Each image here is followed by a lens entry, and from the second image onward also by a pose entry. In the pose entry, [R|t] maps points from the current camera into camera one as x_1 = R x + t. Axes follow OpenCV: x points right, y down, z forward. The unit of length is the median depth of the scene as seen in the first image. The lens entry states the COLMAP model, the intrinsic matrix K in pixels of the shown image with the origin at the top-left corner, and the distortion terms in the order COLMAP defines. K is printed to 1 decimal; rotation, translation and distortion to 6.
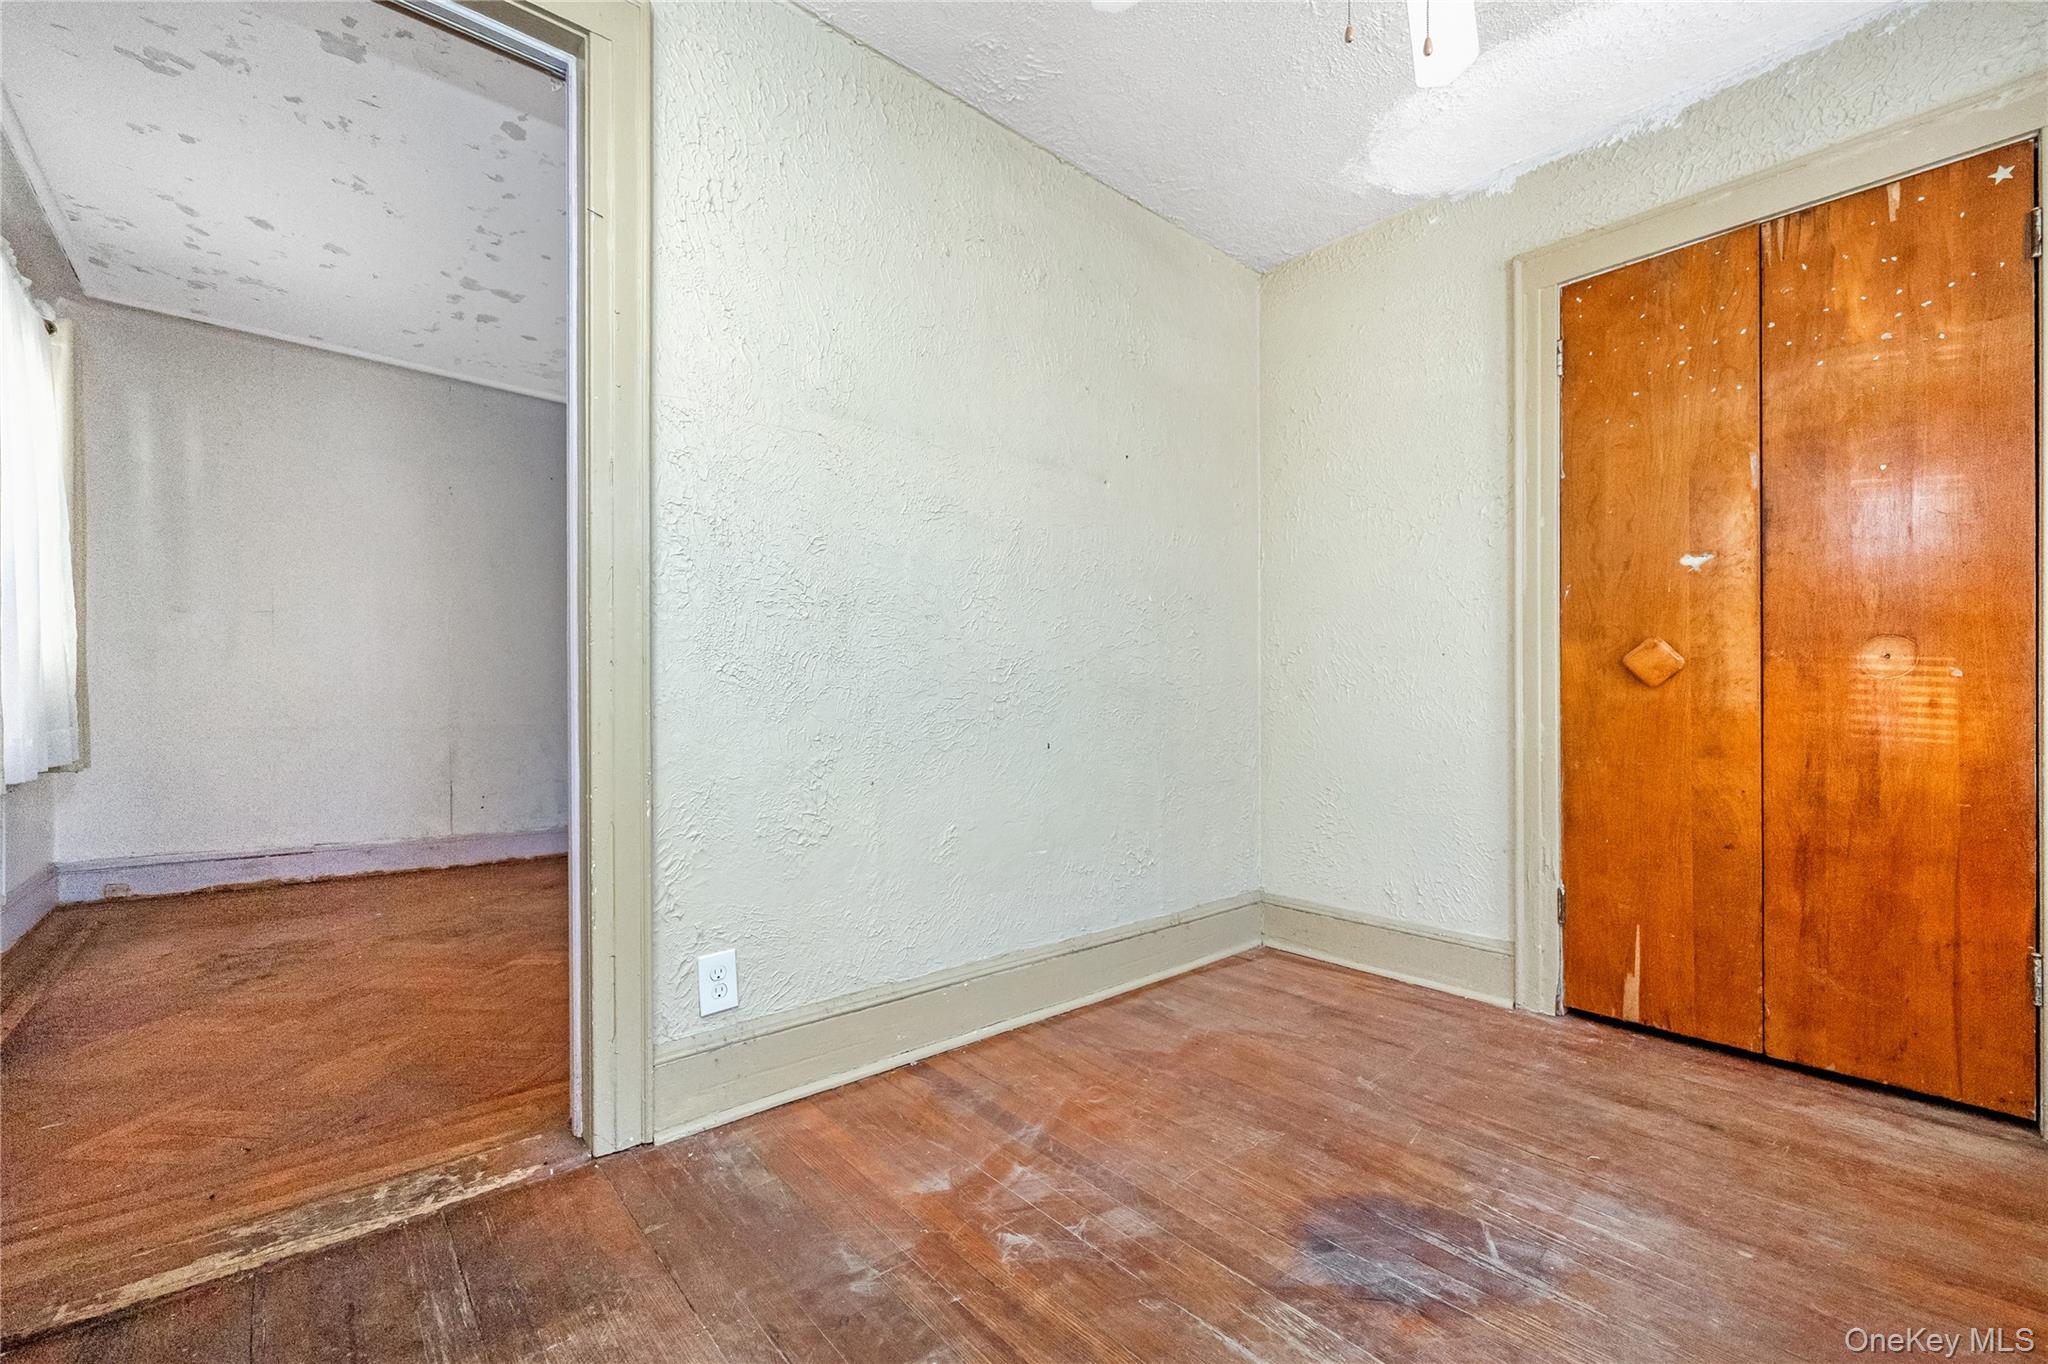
lens RADIAL K [[858.1, 0, 1028.1], [0, 858.1, 702.2], [0, 0, 1]] dist [-0.001946, -0.000809]
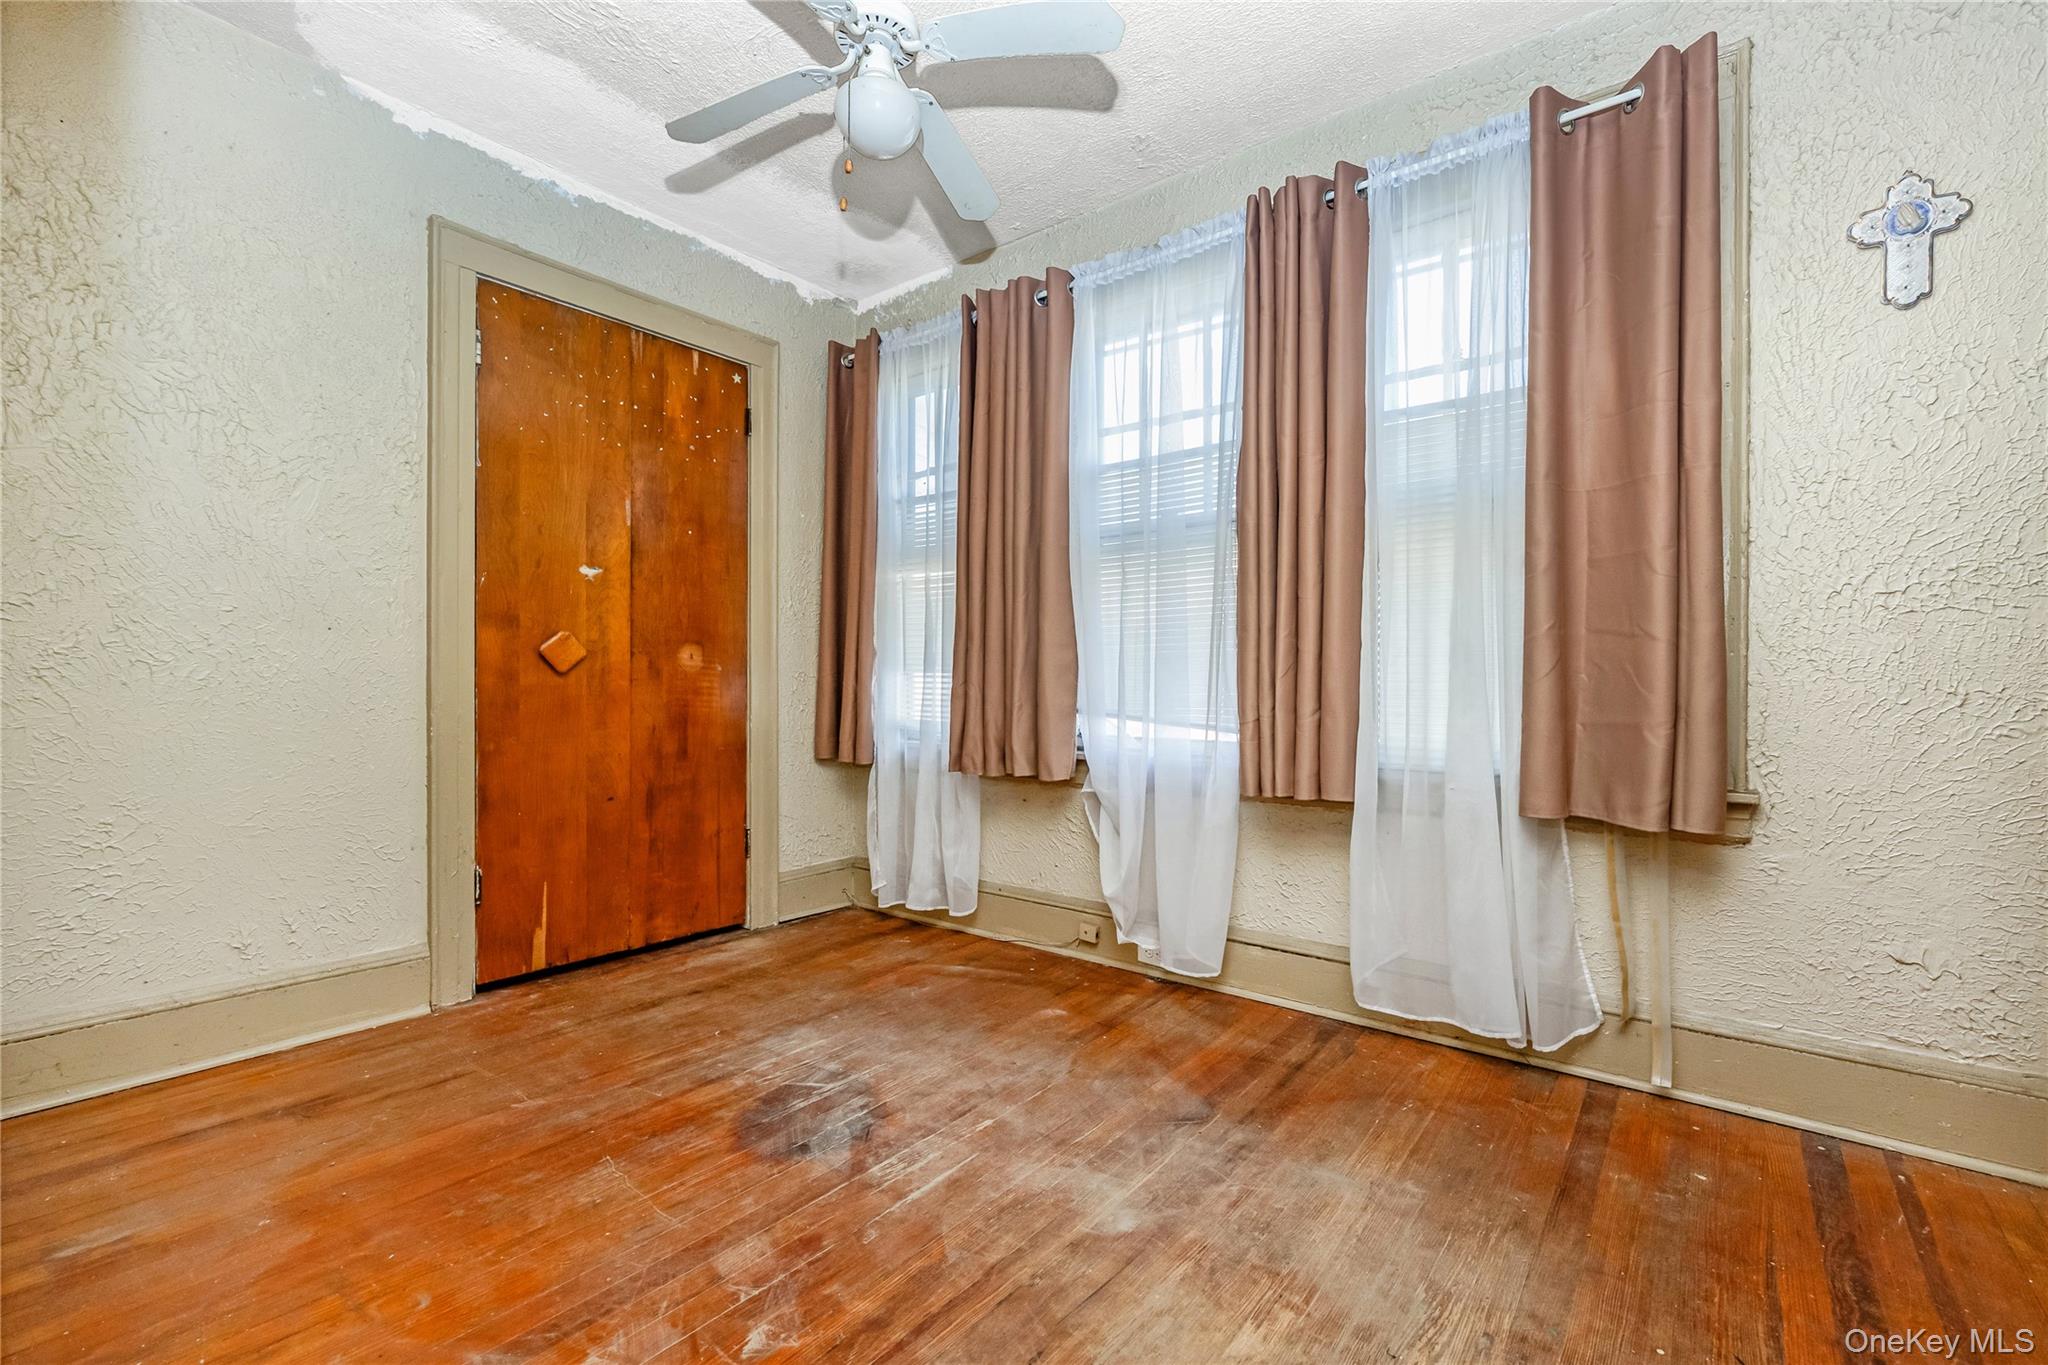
lens RADIAL K [[843.8, 0, 1108.1], [0, 843.8, 683.7], [0, 0, 1]] dist [-0.000246, -0.000009]
pose [[-0.232664, -0.000730, 0.972557, -0.595533], [-0.001678, 0.999999, 0.000349, -0.005450], [-0.972556, -0.001551, -0.232665, 0.578926]]
